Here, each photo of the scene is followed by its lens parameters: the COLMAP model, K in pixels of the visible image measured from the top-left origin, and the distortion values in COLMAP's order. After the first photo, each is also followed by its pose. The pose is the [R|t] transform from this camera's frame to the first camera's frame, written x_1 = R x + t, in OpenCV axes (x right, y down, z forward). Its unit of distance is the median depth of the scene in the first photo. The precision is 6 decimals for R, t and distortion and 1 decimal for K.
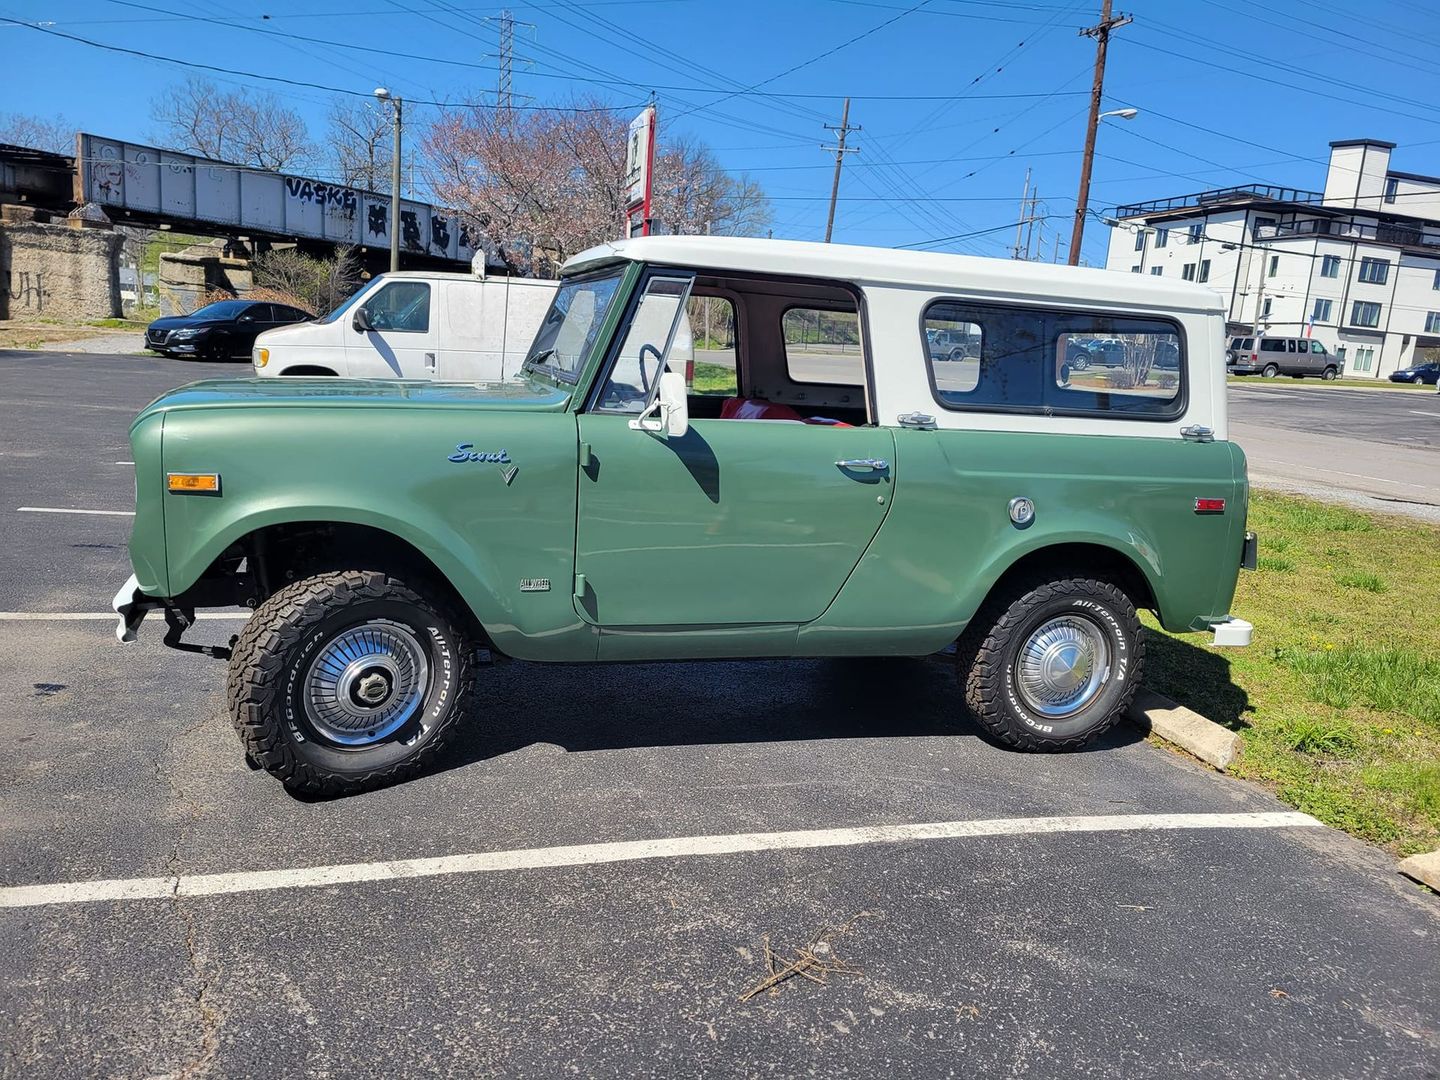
lens RADIAL K [[1086.4, 0, 718.6], [0, 1086.4, 543.5], [0, 0, 1]] dist [0.048992, -0.034076]
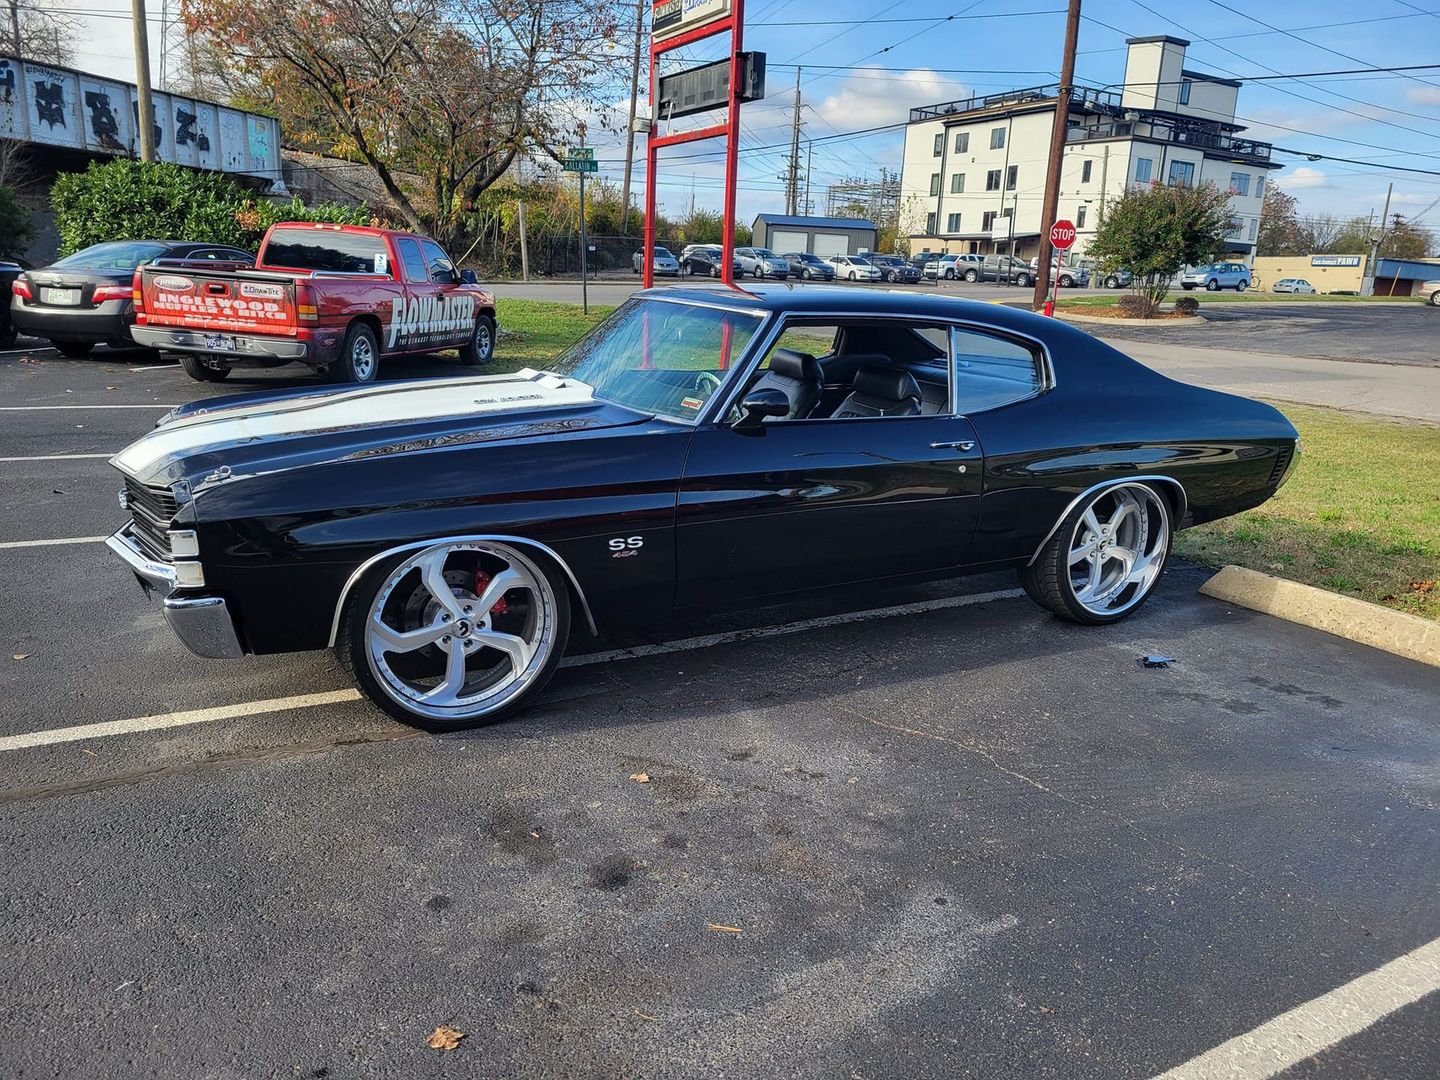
lens RADIAL K [[1086.4, 0, 721.0], [0, 1086.4, 538.5], [0, 0, 1]] dist [0.048992, -0.034076]
pose [[0.963723, -0.093246, 0.250085, -0.069833], [0.076530, 0.994184, 0.075772, -0.030297], [-0.255696, -0.053884, 0.965254, 0.140277]]
